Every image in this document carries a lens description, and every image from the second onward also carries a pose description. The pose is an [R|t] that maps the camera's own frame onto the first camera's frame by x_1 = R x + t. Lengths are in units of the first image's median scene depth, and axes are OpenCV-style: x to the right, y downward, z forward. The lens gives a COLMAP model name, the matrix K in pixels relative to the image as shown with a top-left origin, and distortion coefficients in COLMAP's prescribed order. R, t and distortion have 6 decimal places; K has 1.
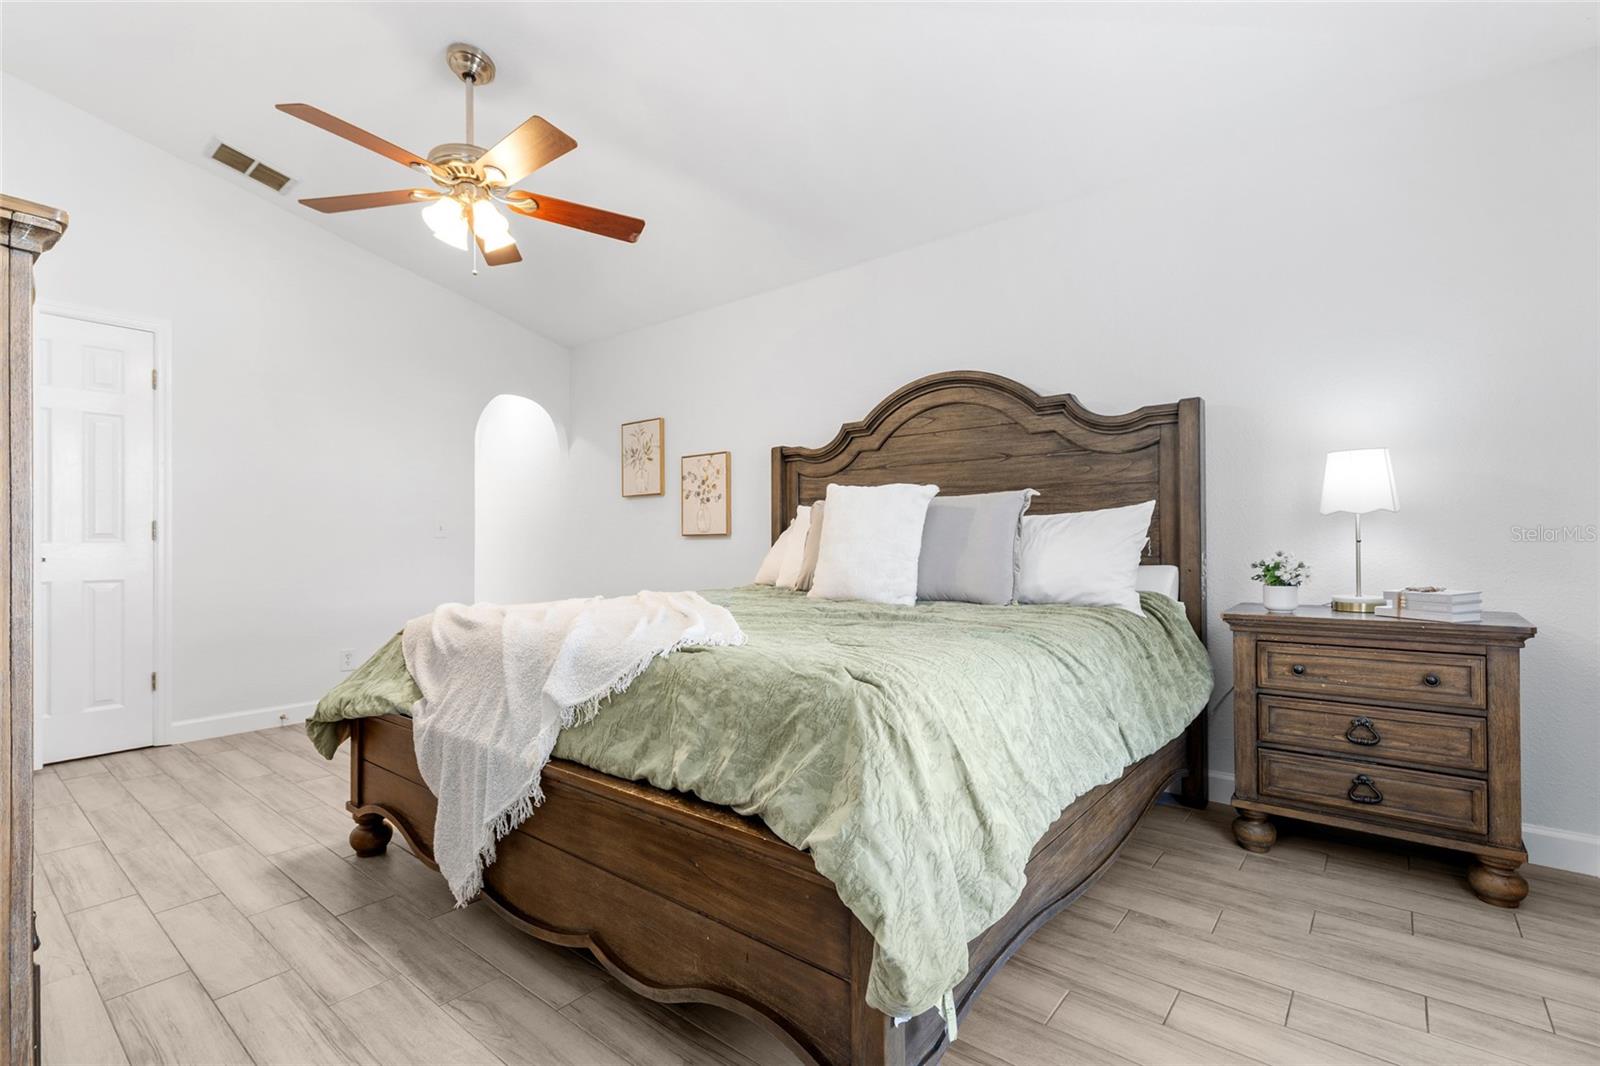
lens RADIAL K [[750.4, 0, 801.7], [0, 750.4, 543.3], [0, 0, 1]] dist [0.000888, 0.000367]
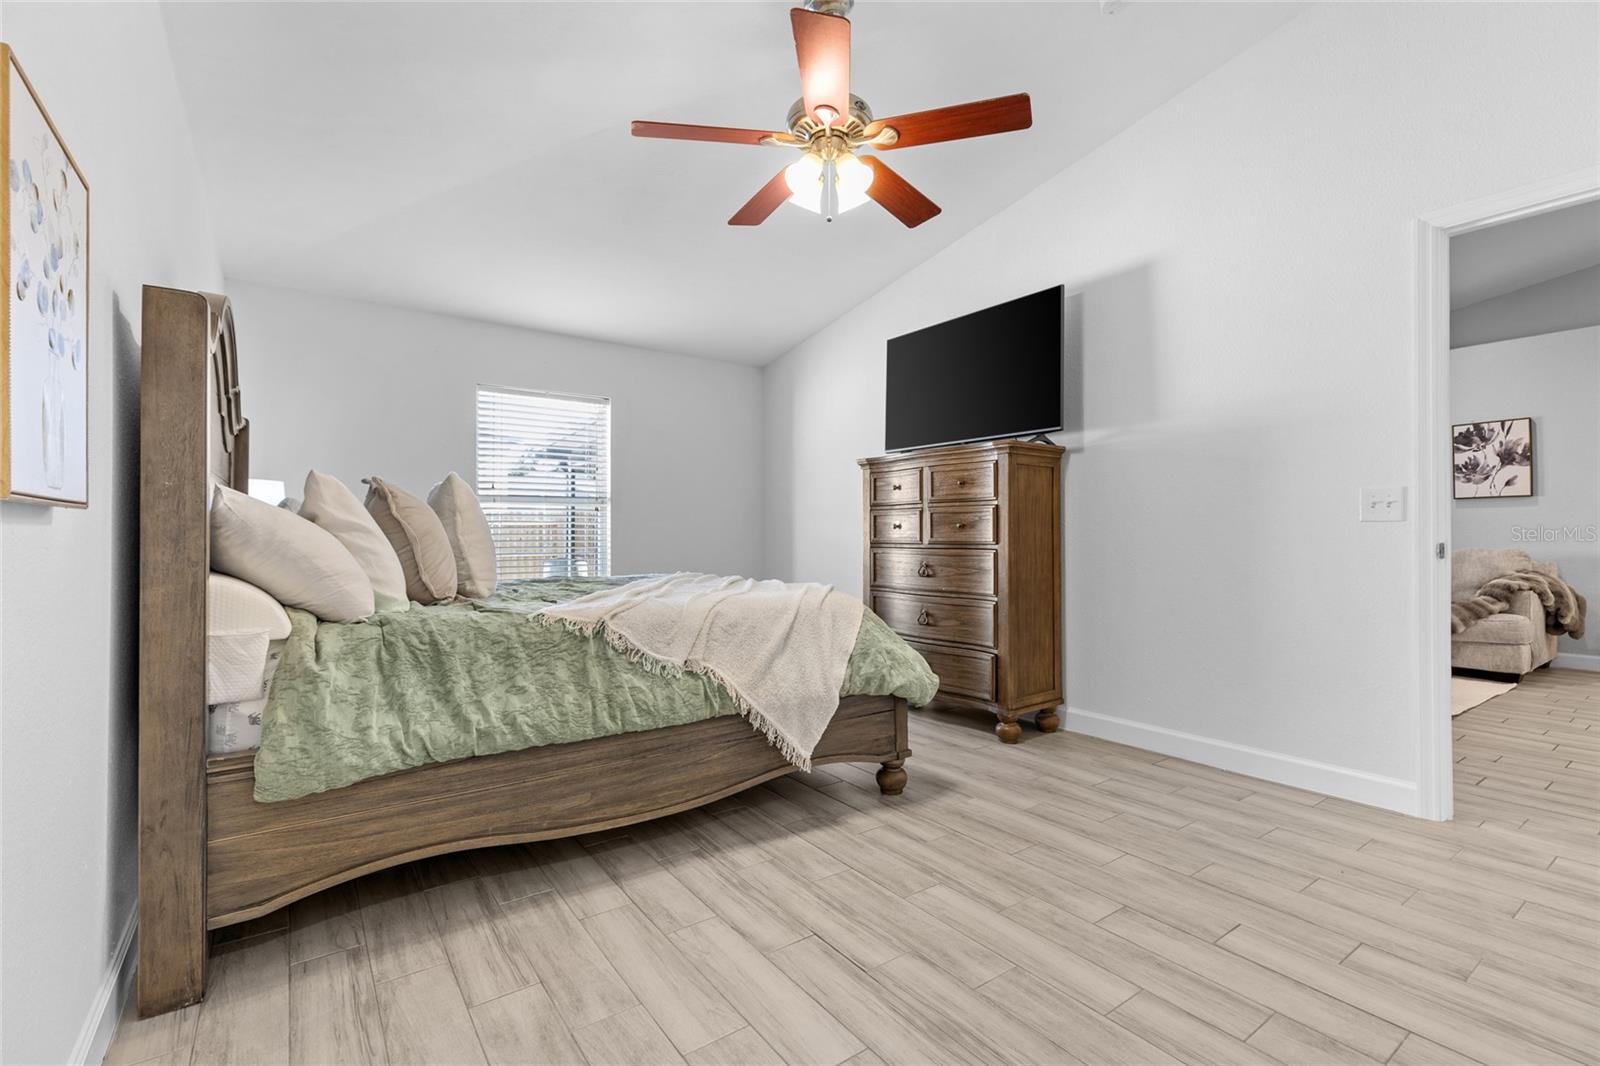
lens RADIAL K [[715.5, 0, 805.7], [0, 715.5, 529.9], [0, 0, 1]] dist [0.002473, 0.000932]
pose [[-0.970141, 0.004982, 0.242491, -0.391502], [0.003015, 0.999959, -0.008483, -0.000693], [-0.242524, -0.007499, -0.970116, 1.174823]]
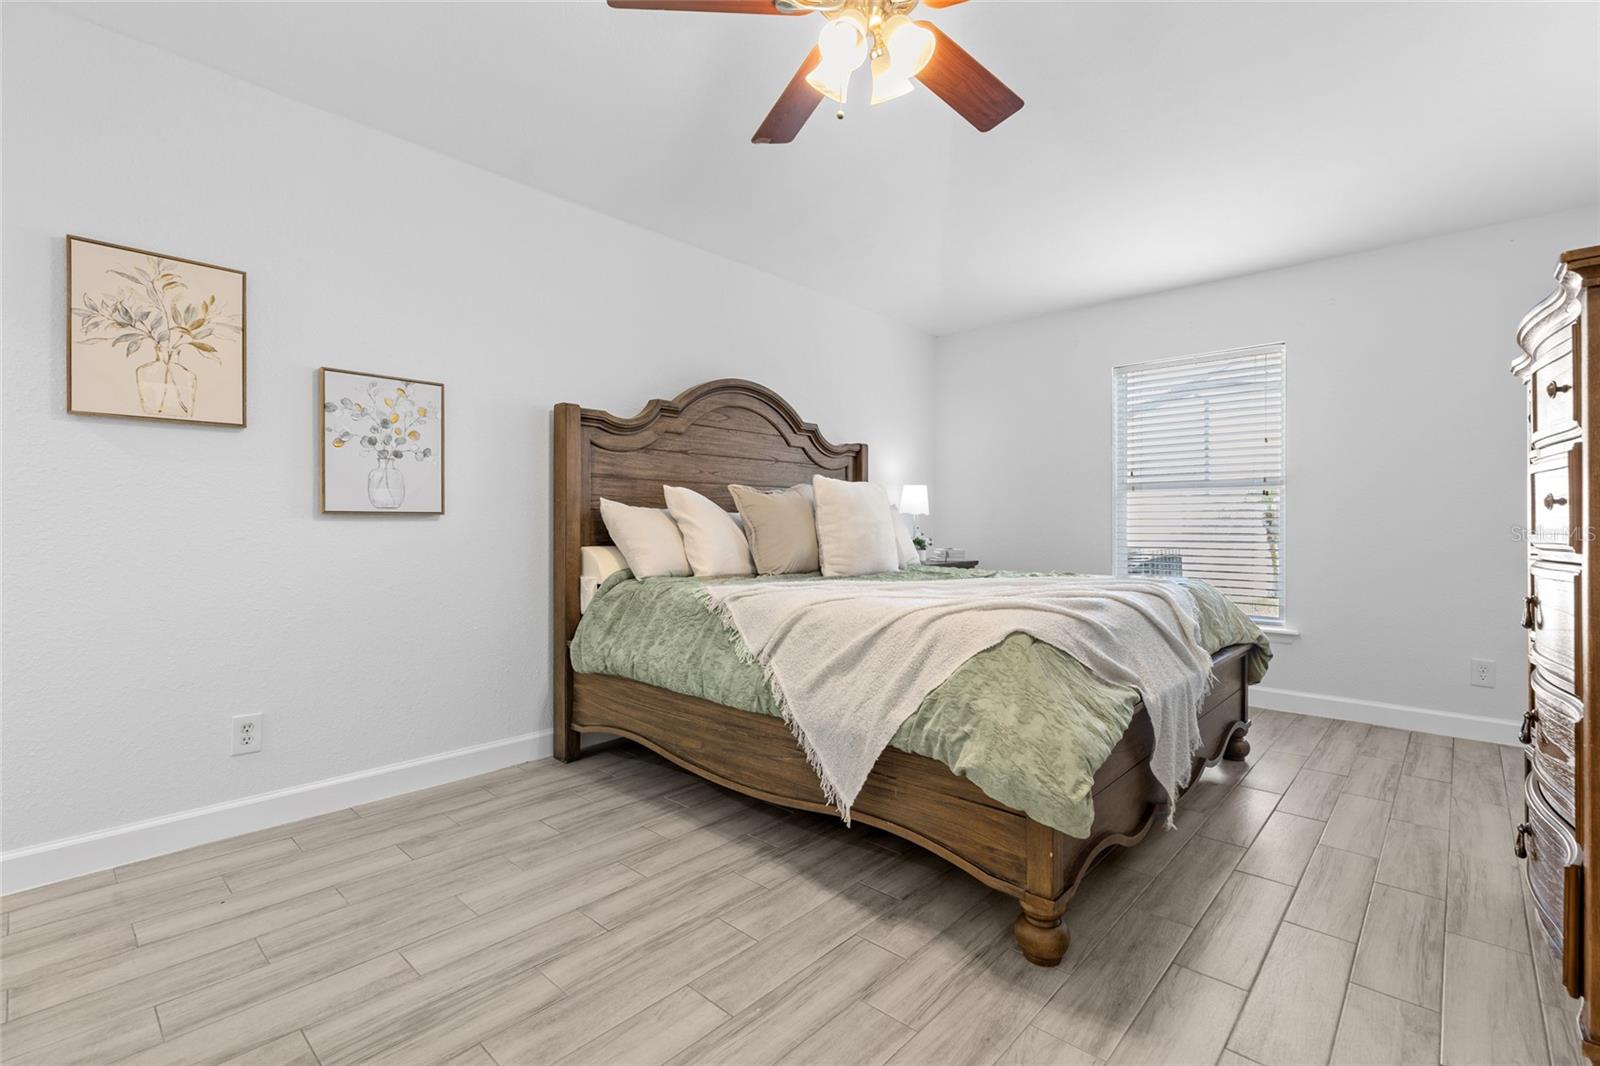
lens RADIAL K [[715.5, 0, 805.7], [0, 715.5, 529.9], [0, 0, 1]] dist [0.002473, 0.000932]
pose [[0.044008, 0.000275, 0.999031, -0.690768], [-0.003399, 0.999994, -0.000126, 0.001732], [-0.999025, -0.003391, 0.044008, 0.651326]]
